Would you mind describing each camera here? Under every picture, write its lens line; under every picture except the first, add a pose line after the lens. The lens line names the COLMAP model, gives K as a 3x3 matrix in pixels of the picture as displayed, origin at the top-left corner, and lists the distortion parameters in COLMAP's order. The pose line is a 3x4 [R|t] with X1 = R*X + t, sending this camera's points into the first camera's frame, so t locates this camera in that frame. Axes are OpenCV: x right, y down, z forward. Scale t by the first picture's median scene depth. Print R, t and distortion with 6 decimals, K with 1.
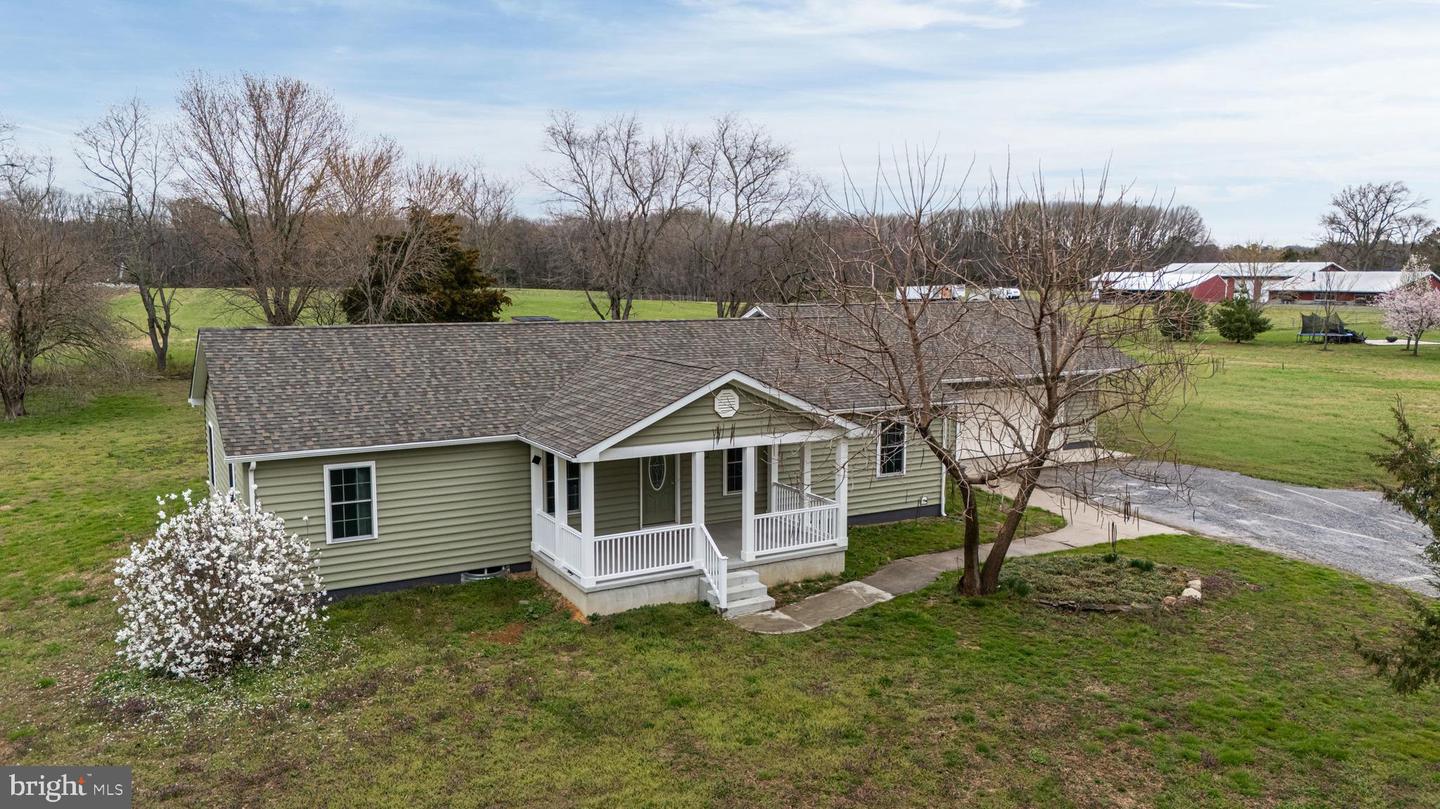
lens RADIAL K [[1049.3, 0, 720.0], [0, 1049.3, 404.5], [0, 0, 1]] dist [0.031534, -0.002231]
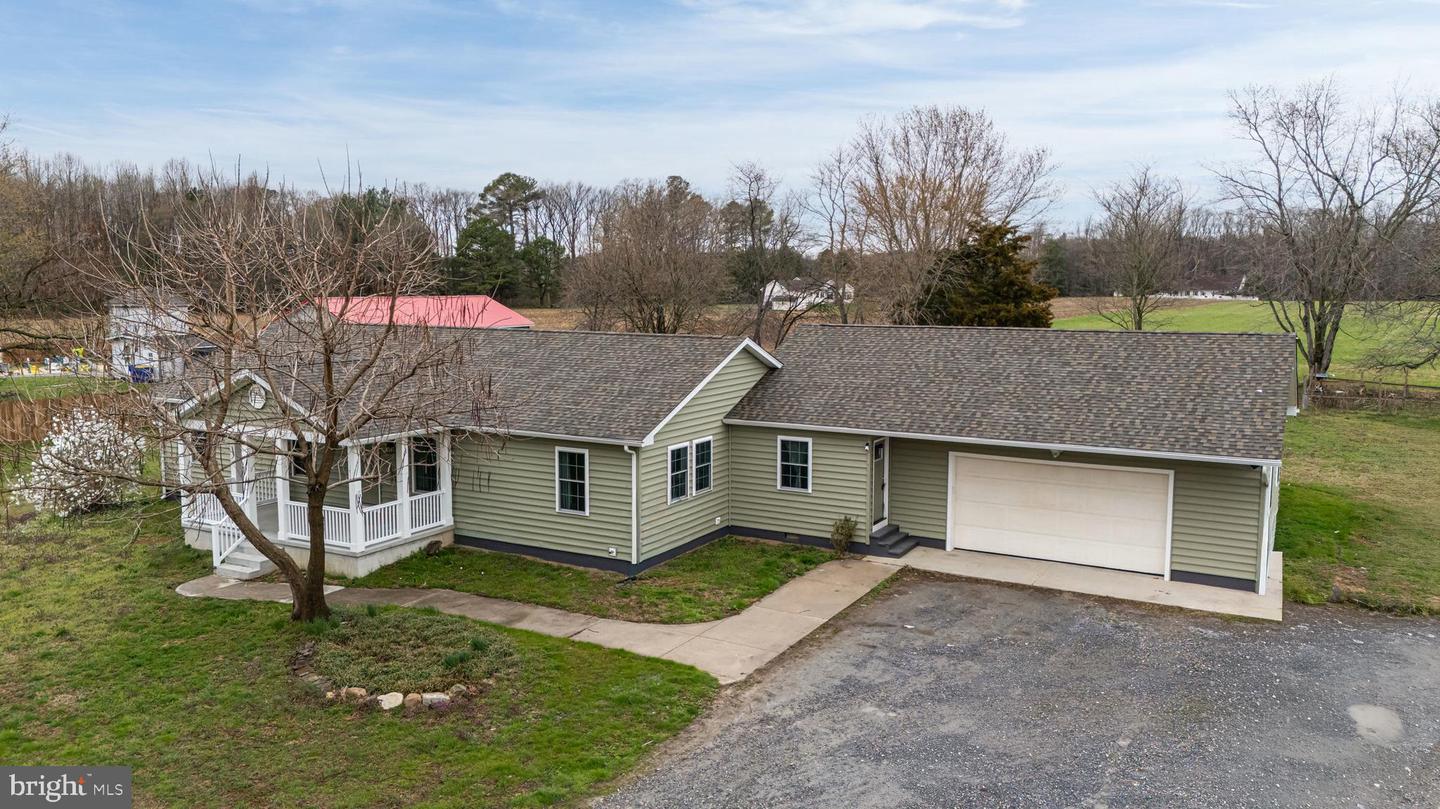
lens RADIAL K [[1049.3, 0, 720.0], [0, 1049.3, 404.5], [0, 0, 1]] dist [0.031534, -0.002231]
pose [[0.501248, 0.092750, -0.860318, 1.274896], [-0.102212, 0.993625, 0.047569, -0.101463], [0.859245, 0.064091, 0.507533, 0.848753]]
